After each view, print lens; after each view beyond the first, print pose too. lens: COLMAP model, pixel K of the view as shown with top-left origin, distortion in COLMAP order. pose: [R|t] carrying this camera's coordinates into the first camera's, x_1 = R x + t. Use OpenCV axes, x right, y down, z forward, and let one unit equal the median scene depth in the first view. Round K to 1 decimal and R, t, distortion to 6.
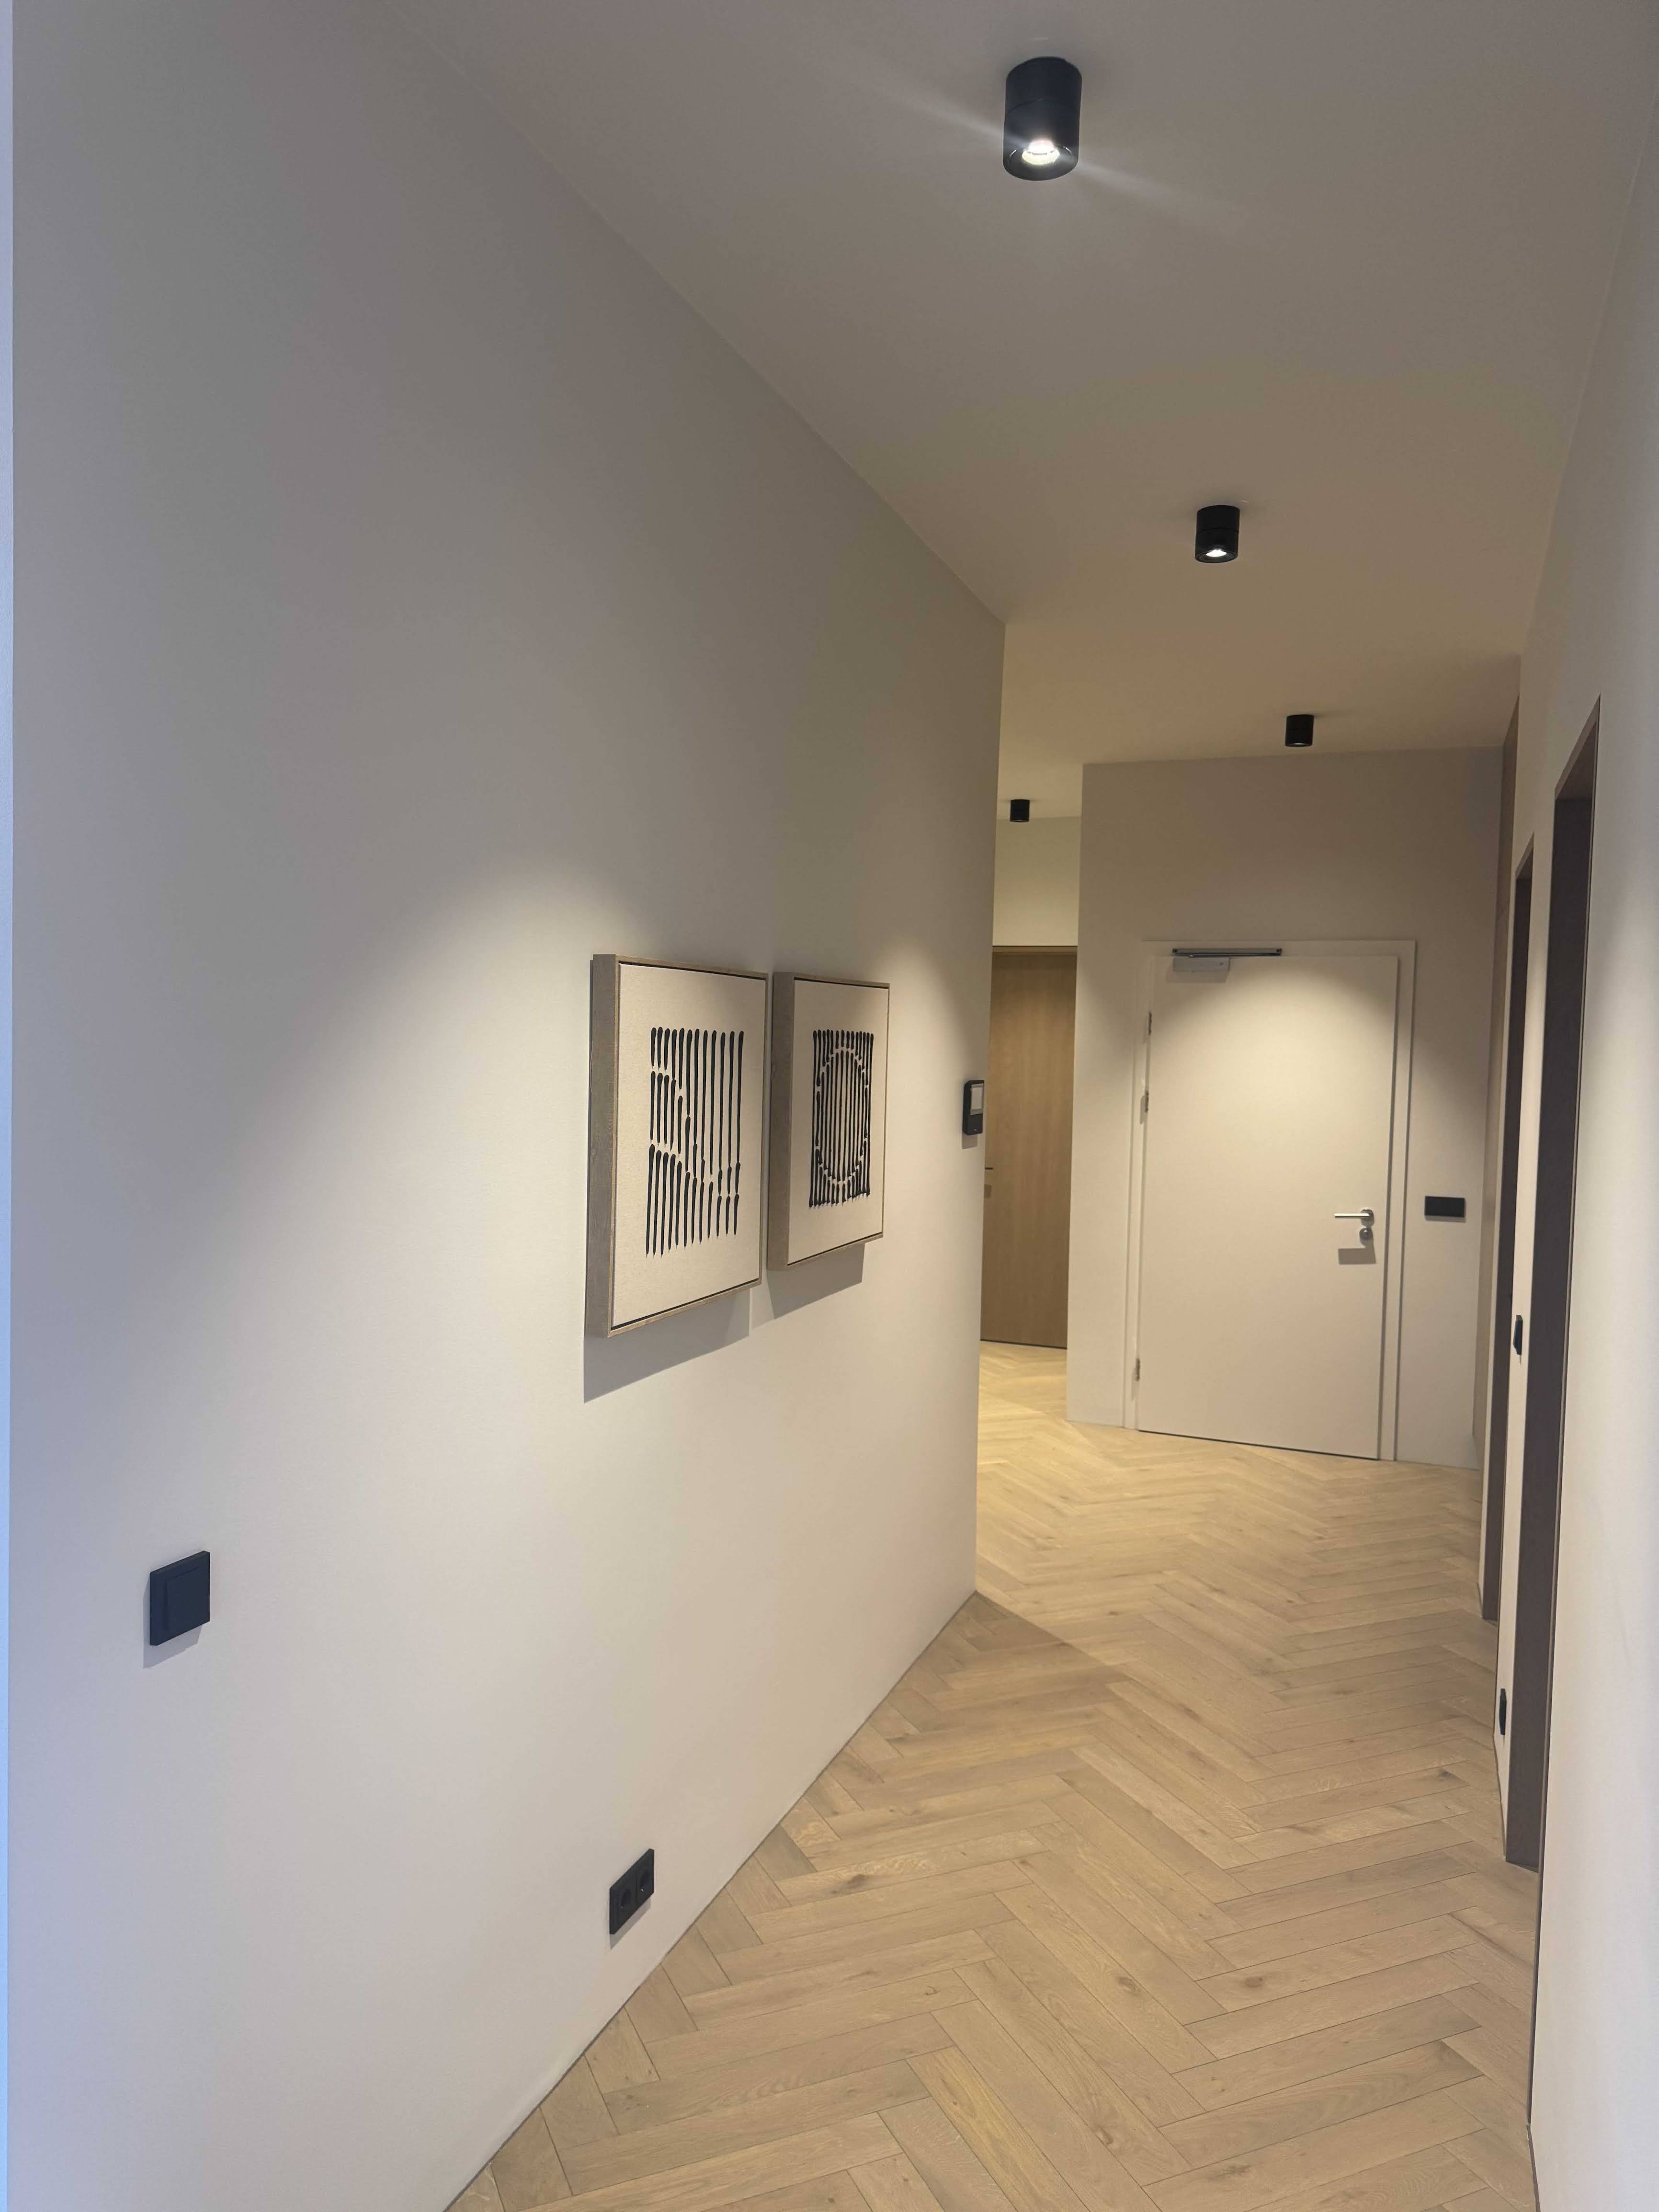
lens RADIAL K [[1545.5, 0, 829.5], [0, 1545.5, 1106.0], [0, 0, 1]] dist [0.106970, -0.163650]
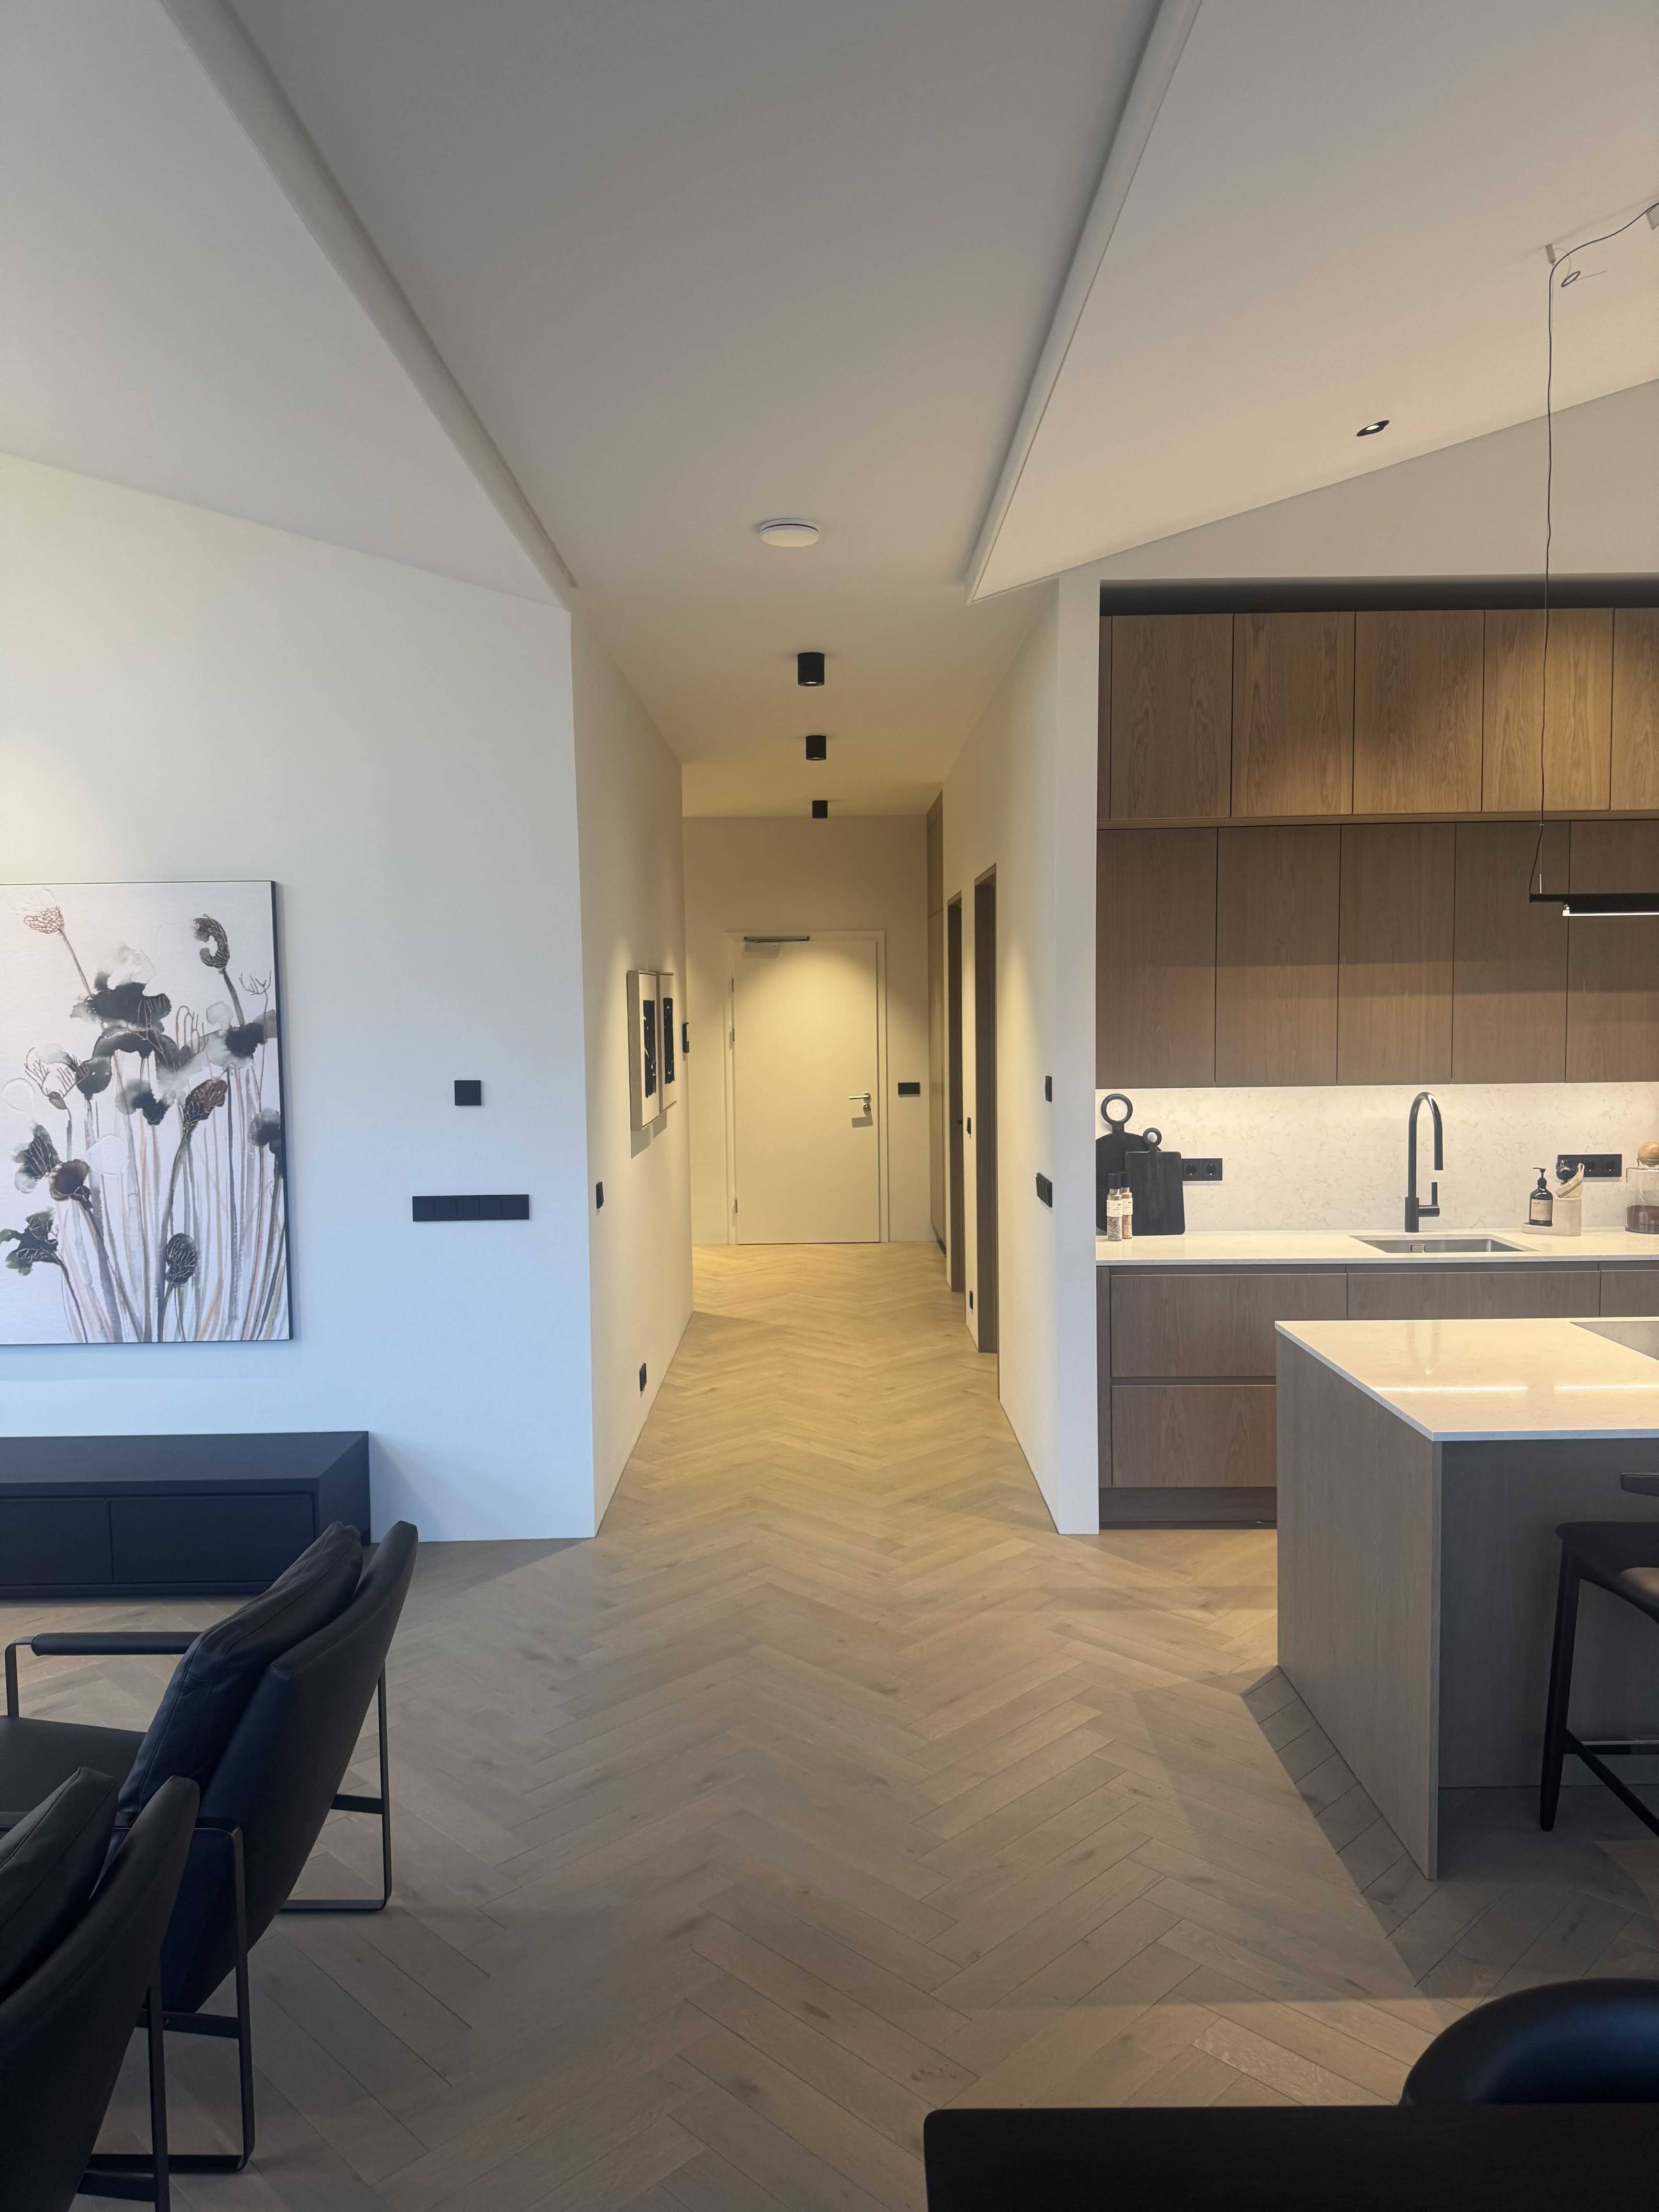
lens RADIAL K [[1545.5, 0, 829.5], [0, 1545.5, 1106.0], [0, 0, 1]] dist [0.106970, -0.163650]
pose [[0.930811, -0.065925, 0.359505, -0.290841], [0.055981, 0.997708, 0.038013, 0.015743], [-0.361187, -0.015258, 0.932368, -0.529240]]
